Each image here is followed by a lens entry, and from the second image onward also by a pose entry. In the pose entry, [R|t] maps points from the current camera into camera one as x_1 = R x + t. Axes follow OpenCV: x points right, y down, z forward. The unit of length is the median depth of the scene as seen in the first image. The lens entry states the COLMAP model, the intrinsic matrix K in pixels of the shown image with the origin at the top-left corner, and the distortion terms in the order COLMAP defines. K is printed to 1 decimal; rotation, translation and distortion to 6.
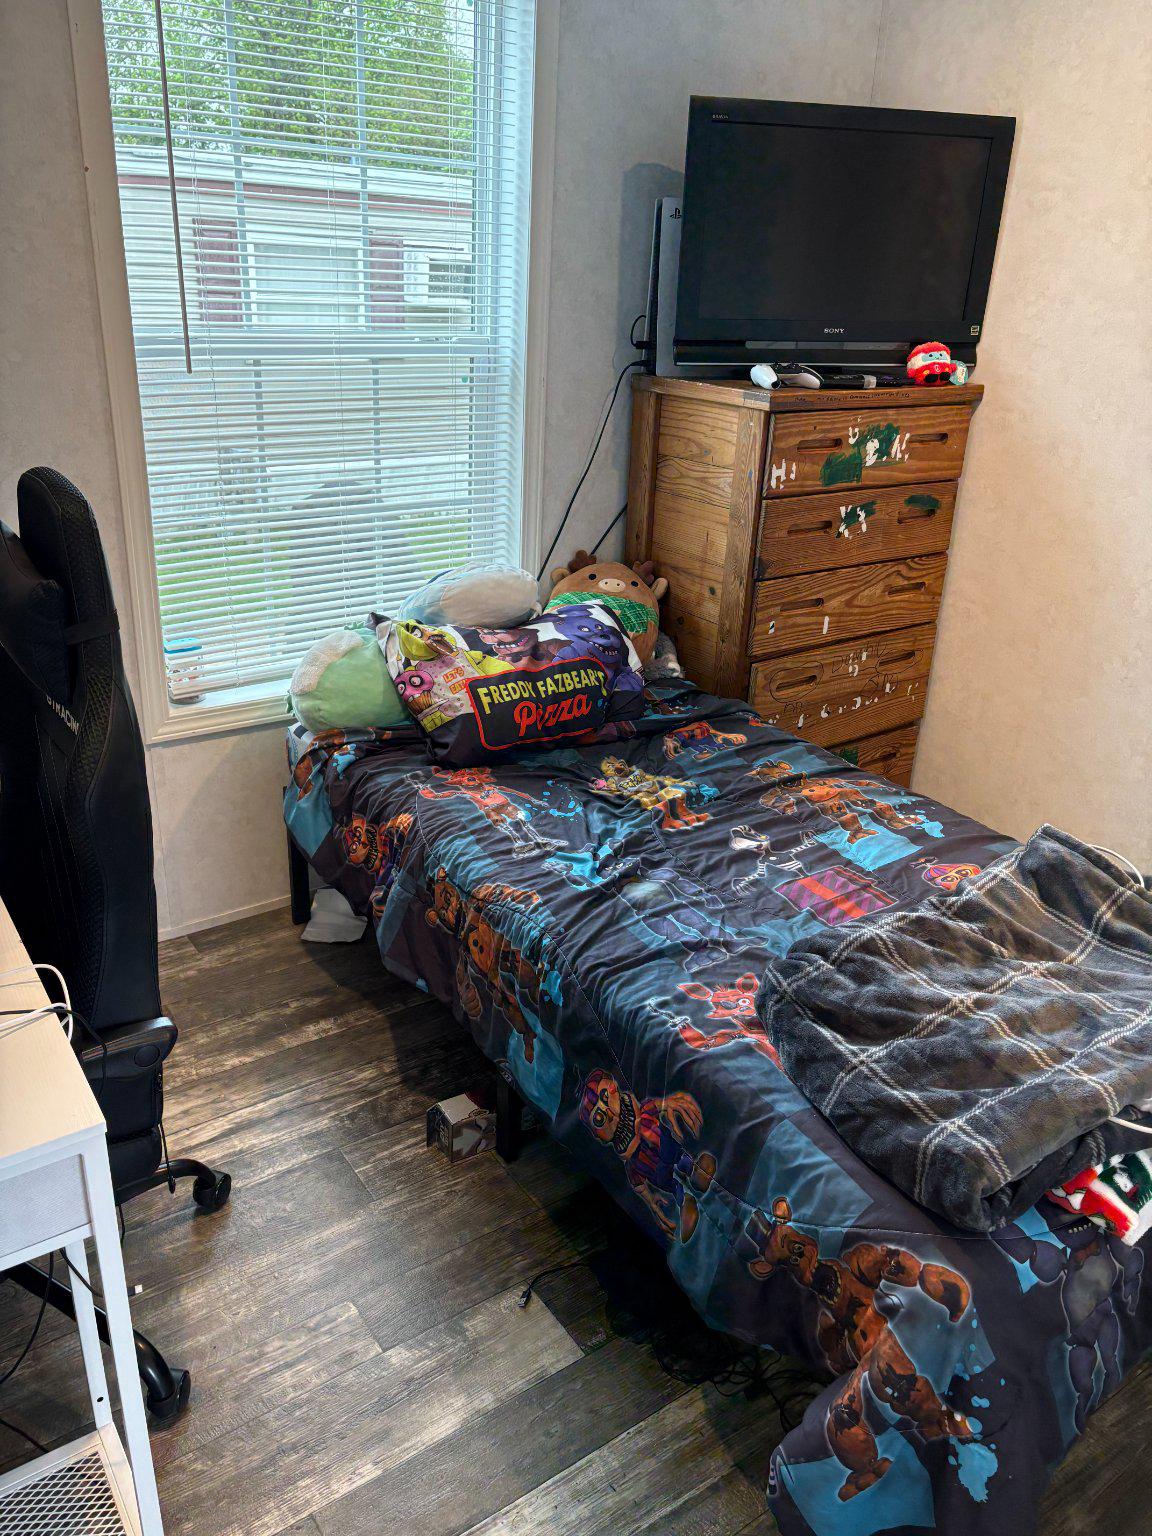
lens RADIAL K [[1169.7, 0, 566.0], [0, 1169.7, 762.8], [0, 0, 1]] dist [0.051127, -0.053501]
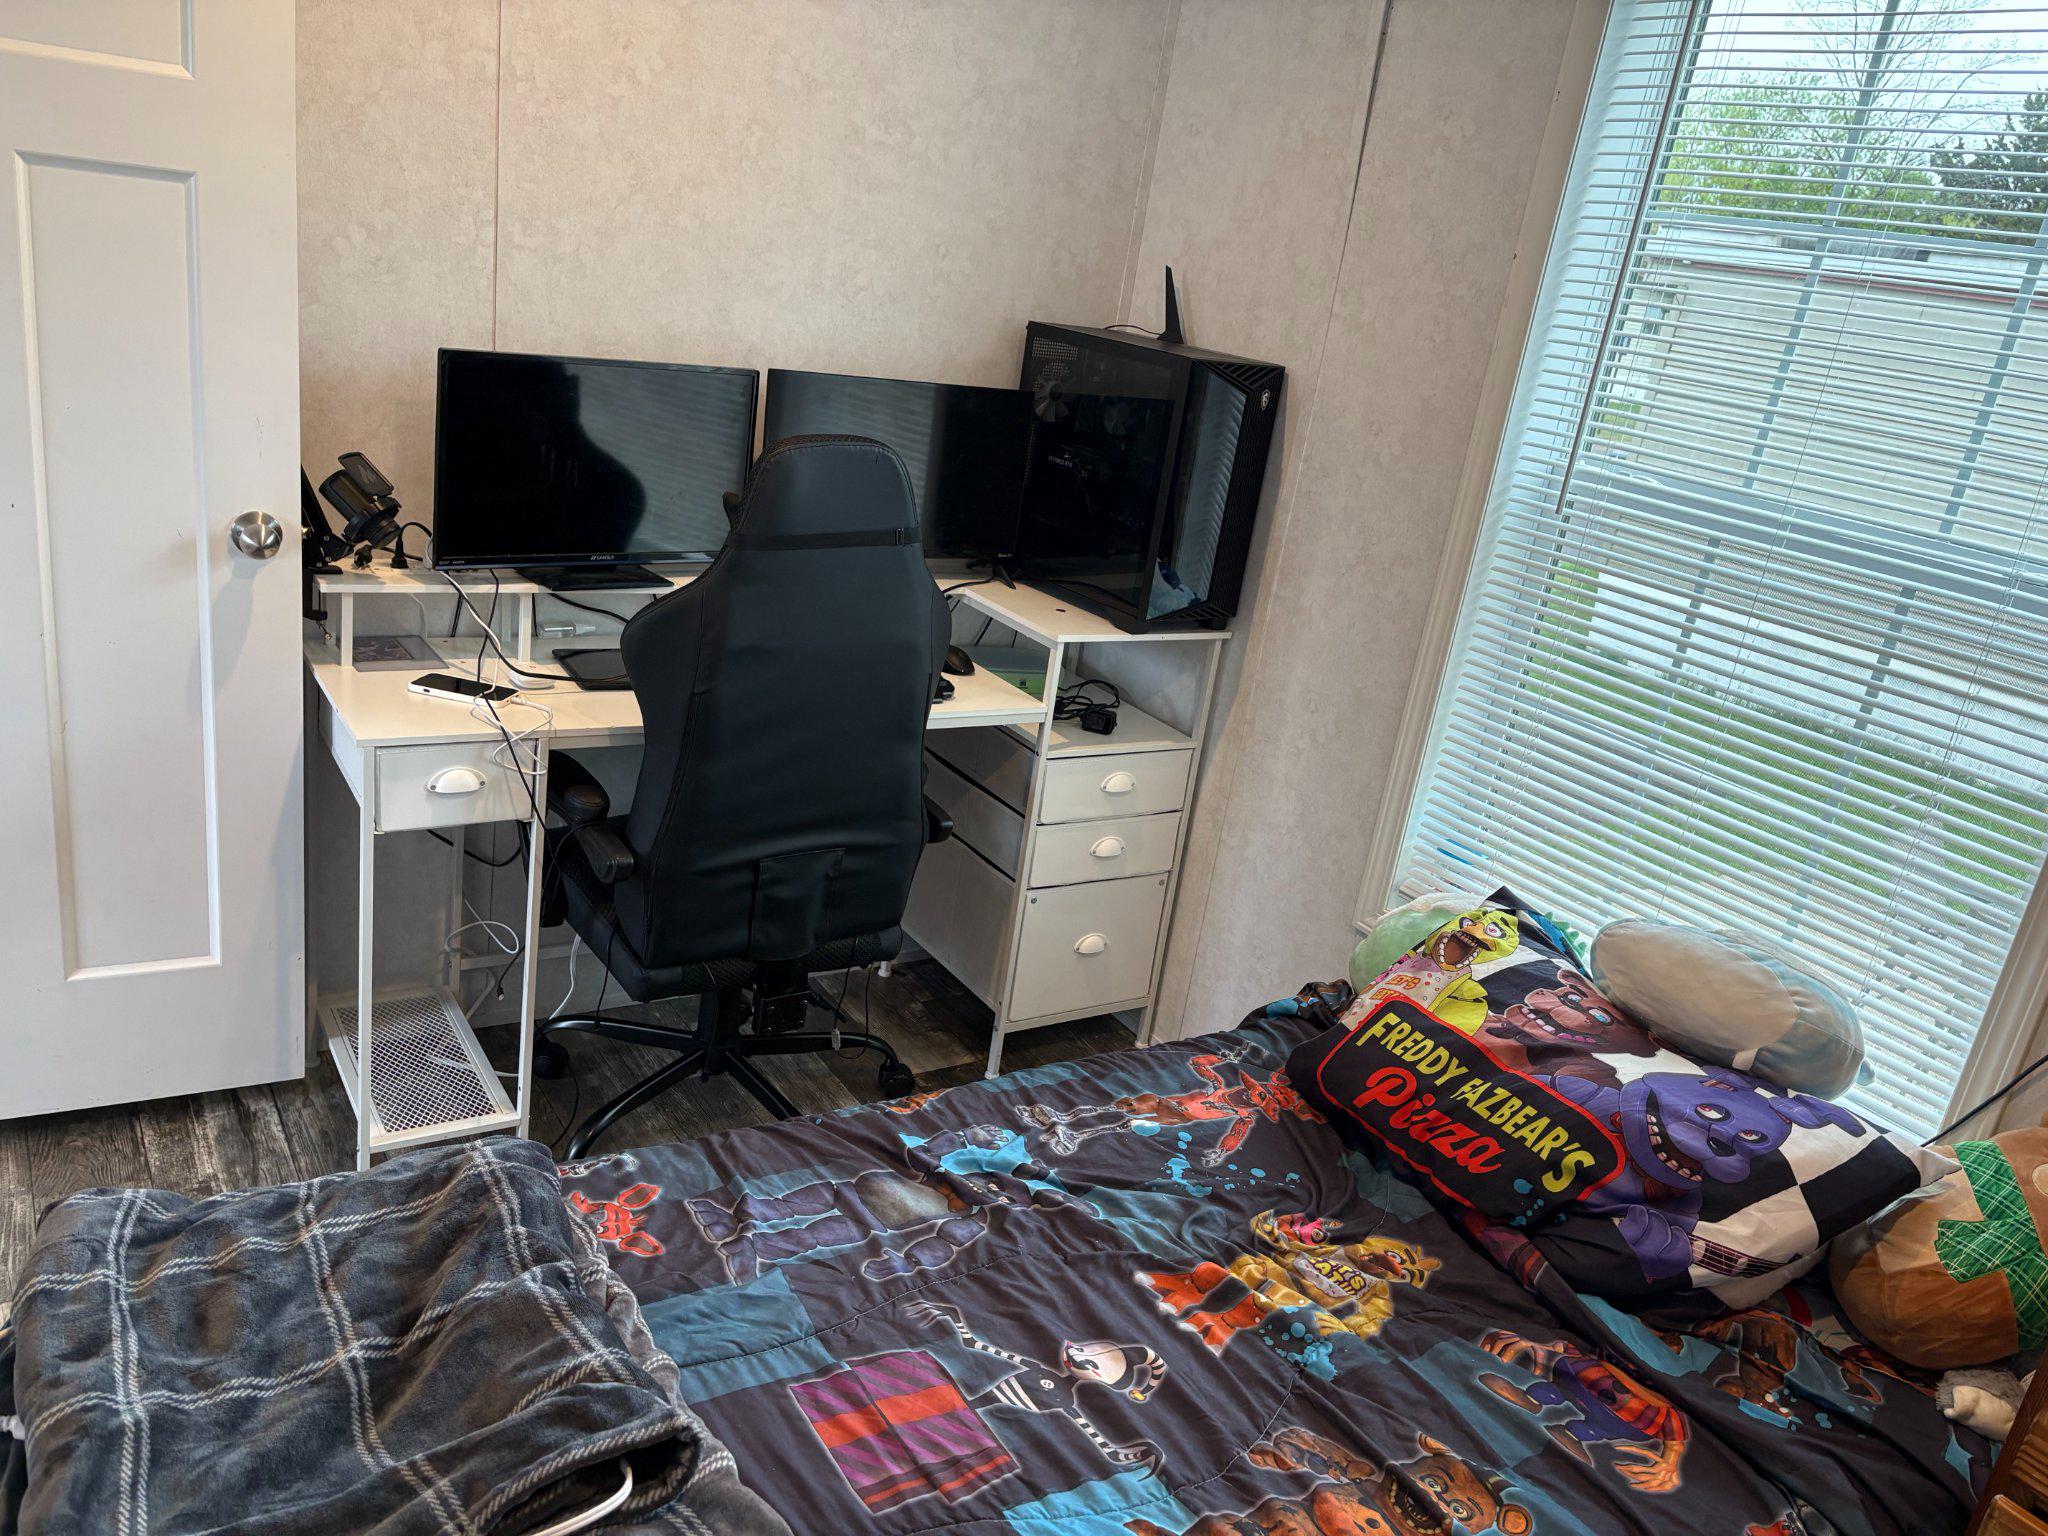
lens RADIAL K [[1559.6, 0, 1013.1], [0, 1559.6, 768.9], [0, 0, 1]] dist [0.051127, -0.053501]
pose [[-0.020131, 0.300358, -0.953614, 0.648859], [-0.519105, 0.812028, 0.266721, -0.273423], [0.854473, 0.500395, 0.139570, 0.635491]]
